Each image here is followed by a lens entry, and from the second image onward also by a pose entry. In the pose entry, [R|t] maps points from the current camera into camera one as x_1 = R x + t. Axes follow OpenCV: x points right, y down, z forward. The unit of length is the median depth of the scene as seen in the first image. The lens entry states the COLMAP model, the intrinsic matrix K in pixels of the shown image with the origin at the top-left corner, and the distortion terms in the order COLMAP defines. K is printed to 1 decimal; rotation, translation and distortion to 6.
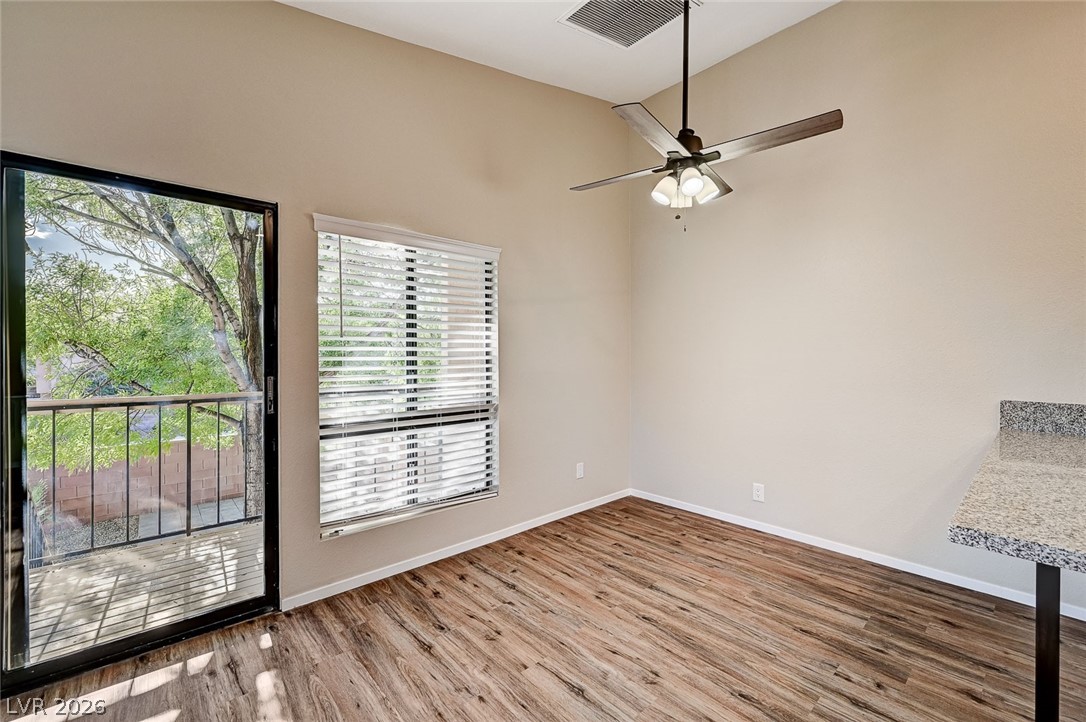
lens RADIAL K [[449.9, 0, 549.8], [0, 449.9, 361.5], [0, 0, 1]] dist [0.003214, 0.000413]
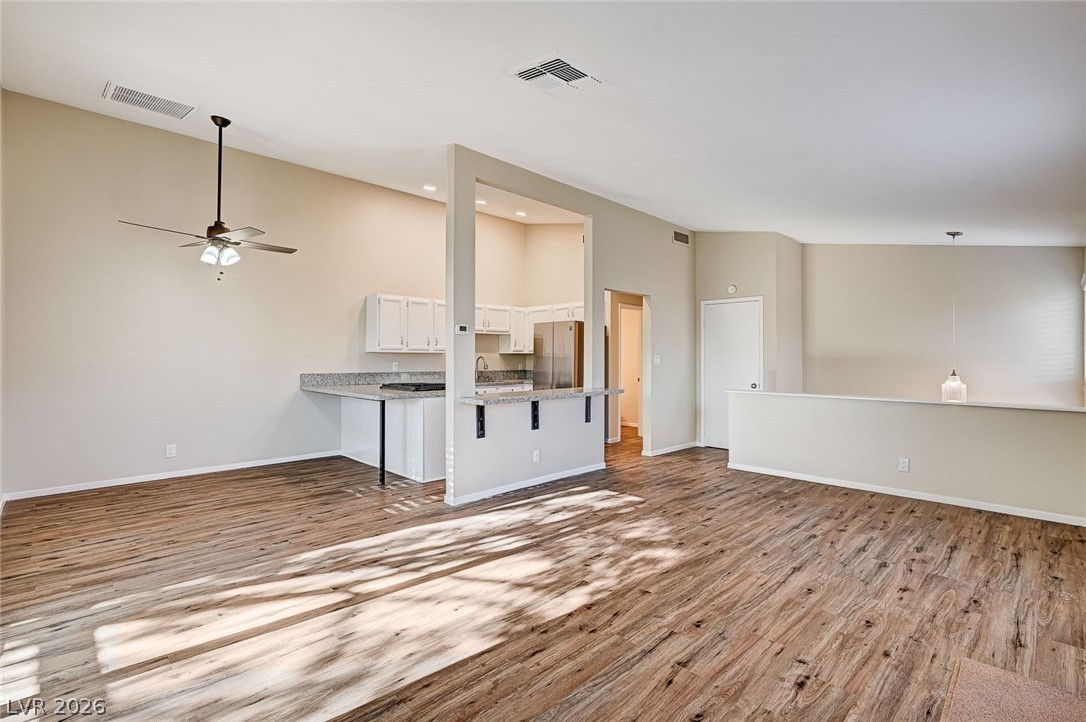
lens RADIAL K [[493.0, 0, 534.6], [0, 493.0, 352.2], [0, 0, 1]] dist [0.003615, 0.001499]
pose [[-0.016939, 0.008533, 0.999820, -1.595344], [0.007092, 0.999939, -0.008413, 0.004874], [-0.999831, 0.006949, -0.016998, -0.153712]]
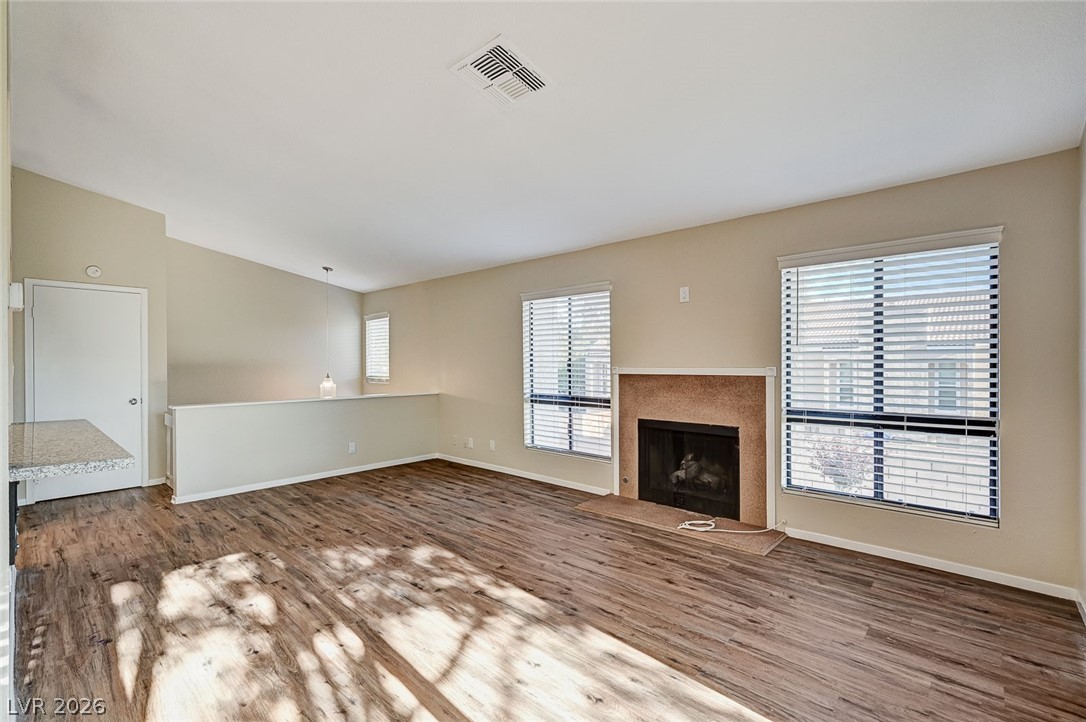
lens RADIAL K [[493.0, 0, 548.6], [0, 493.0, 362.4], [0, 0, 1]] dist [0.003615, 0.001499]
pose [[-0.996161, 0.002100, -0.087510, -0.479583], [0.001608, 0.999982, 0.005694, 0.000458], [0.087521, 0.005532, -0.996147, 0.874640]]
